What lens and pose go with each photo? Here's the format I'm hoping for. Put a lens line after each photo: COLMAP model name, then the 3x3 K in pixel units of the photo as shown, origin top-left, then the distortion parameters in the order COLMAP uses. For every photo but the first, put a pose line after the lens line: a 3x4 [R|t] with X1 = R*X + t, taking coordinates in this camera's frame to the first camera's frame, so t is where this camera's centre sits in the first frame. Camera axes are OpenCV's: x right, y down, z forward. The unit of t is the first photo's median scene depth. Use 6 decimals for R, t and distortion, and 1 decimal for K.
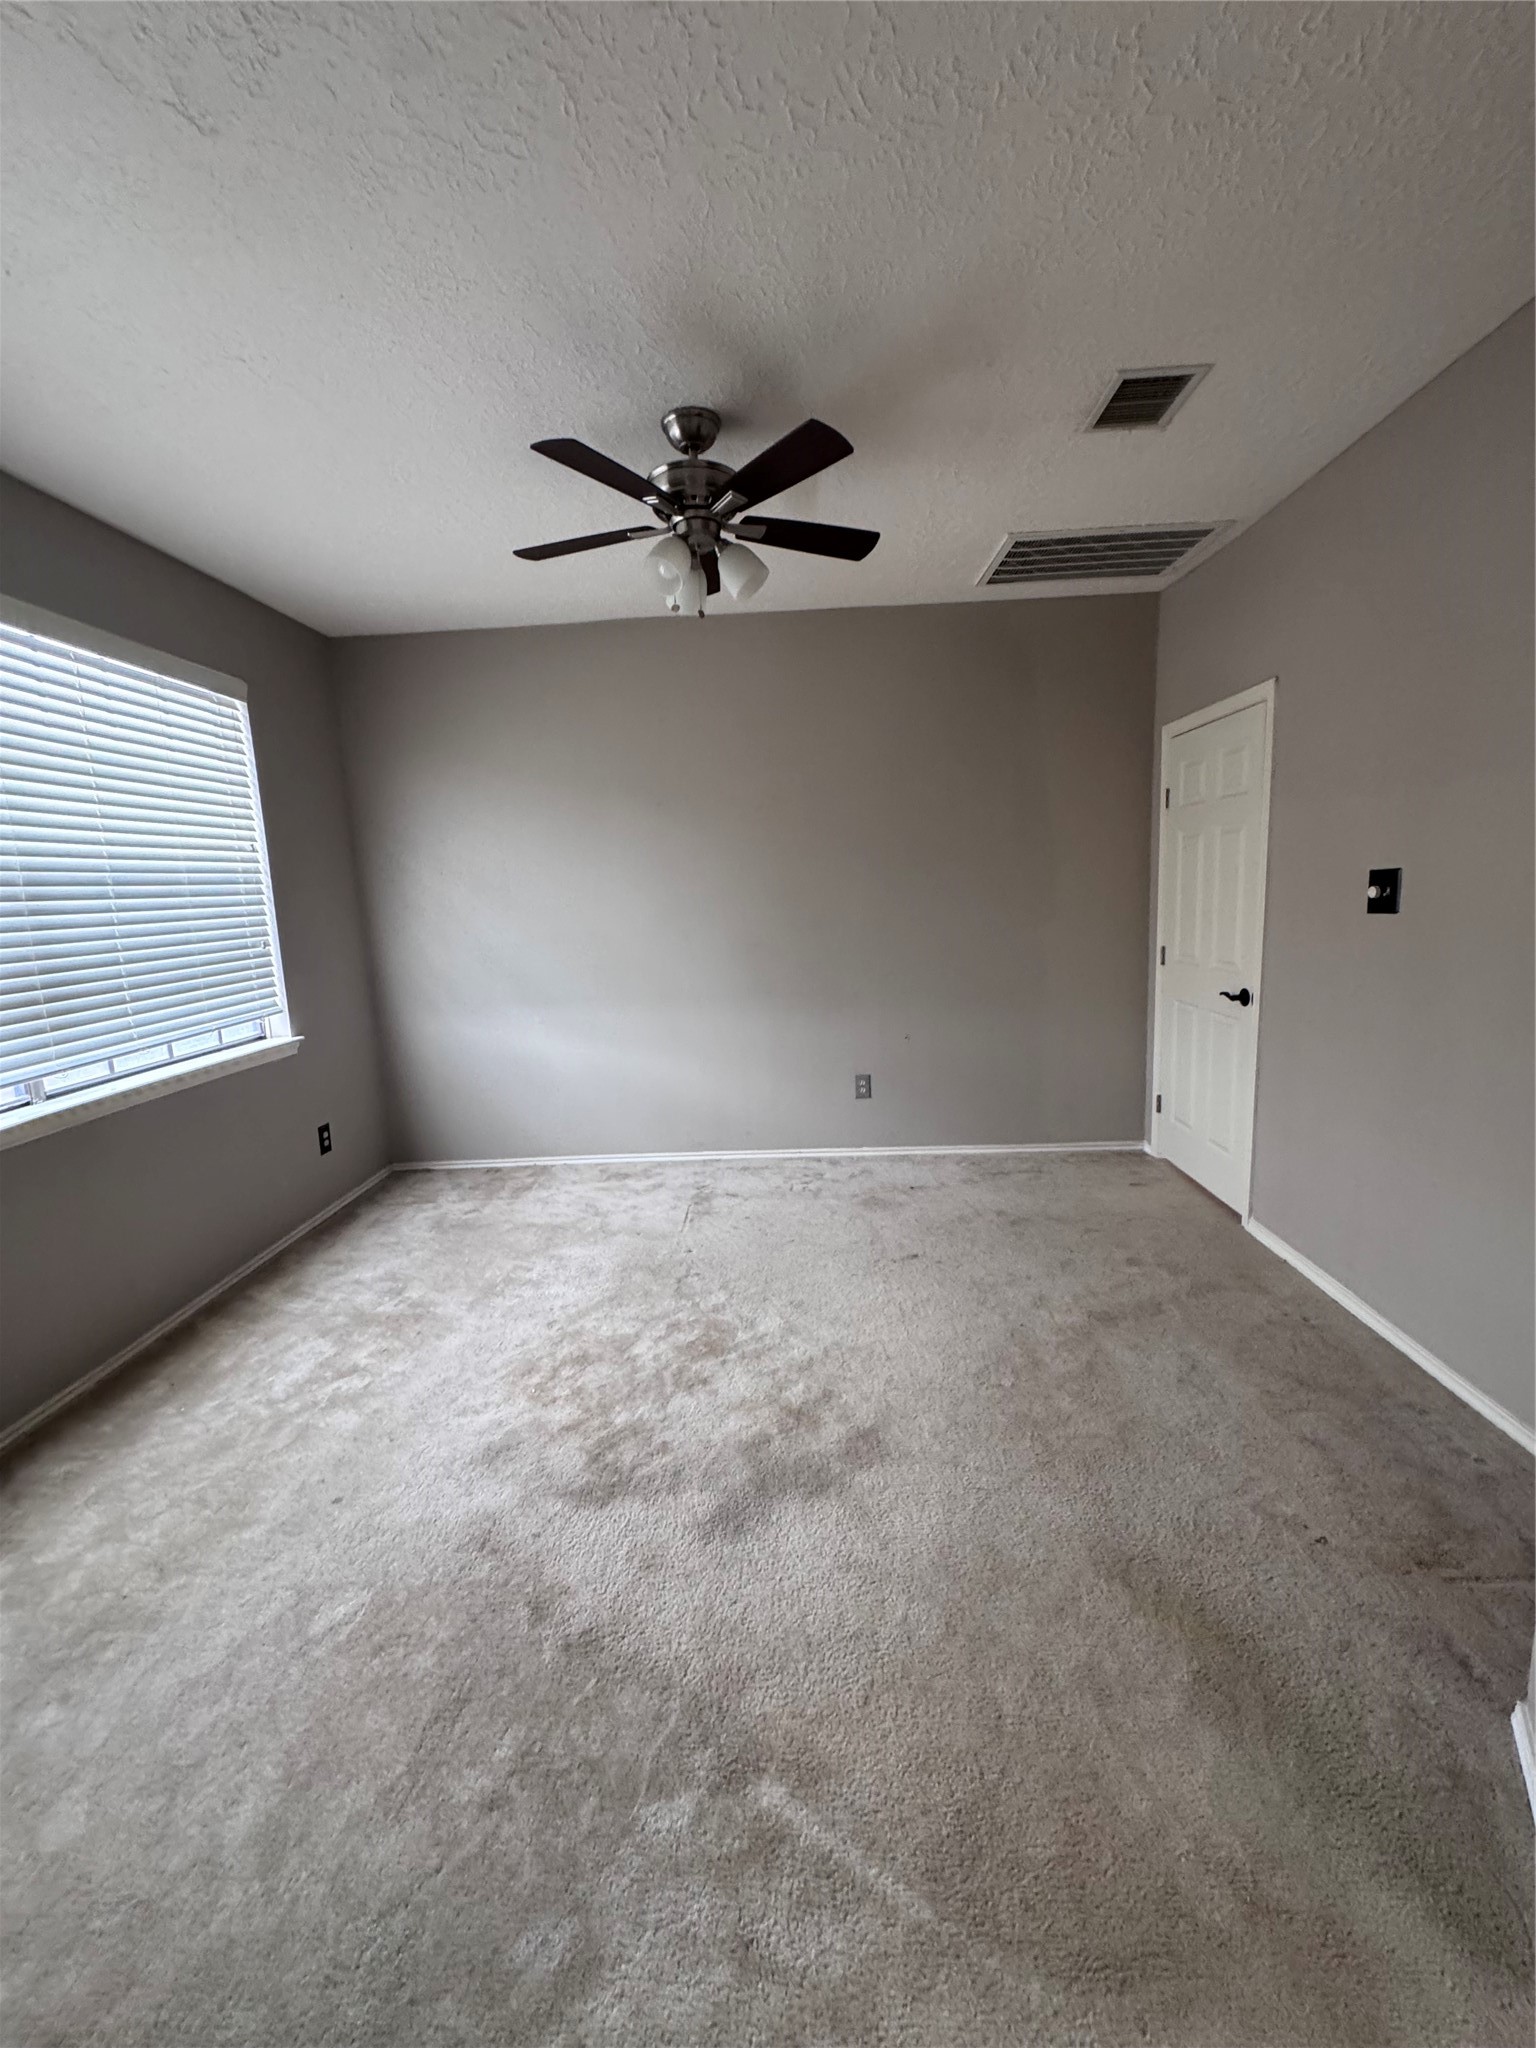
lens RADIAL K [[837.5, 0, 768.0], [0, 837.5, 1024.0], [0, 0, 1]] dist [0.000577, 0.000677]
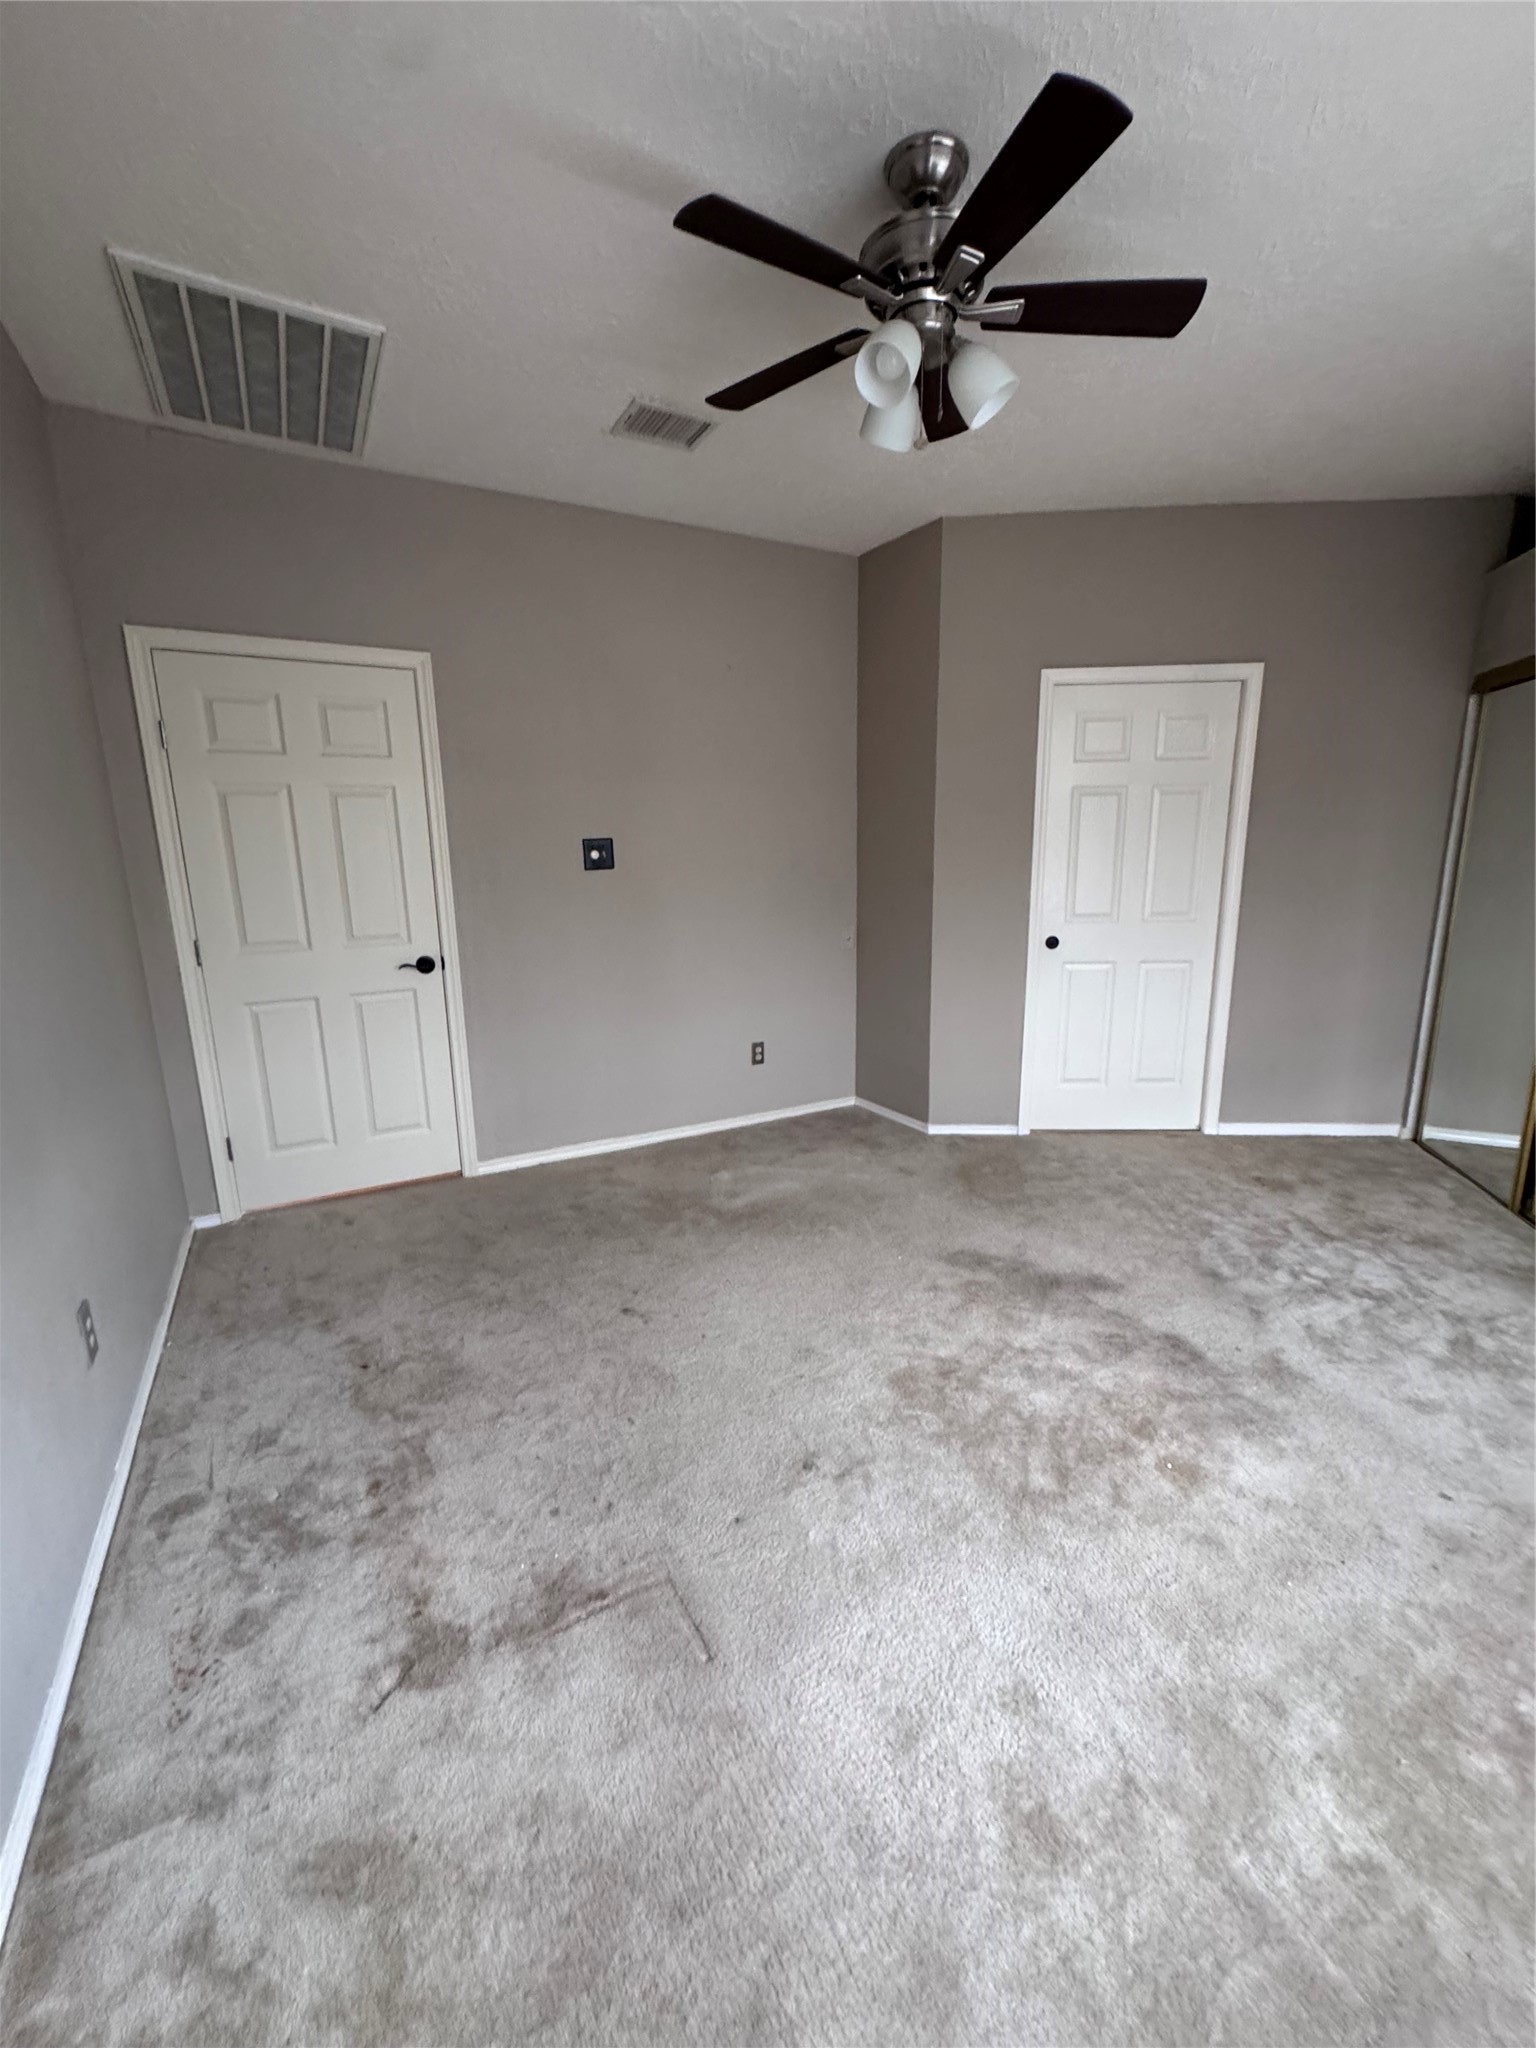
lens RADIAL K [[837.1, 0, 769.6], [0, 837.1, 1017.3], [0, 0, 1]] dist [0.000522, -0.000155]
pose [[-0.521510, -0.128630, 0.843494, -0.518805], [0.170744, 0.952843, 0.250872, -0.157795], [-0.835987, 0.274854, -0.474954, 1.180659]]
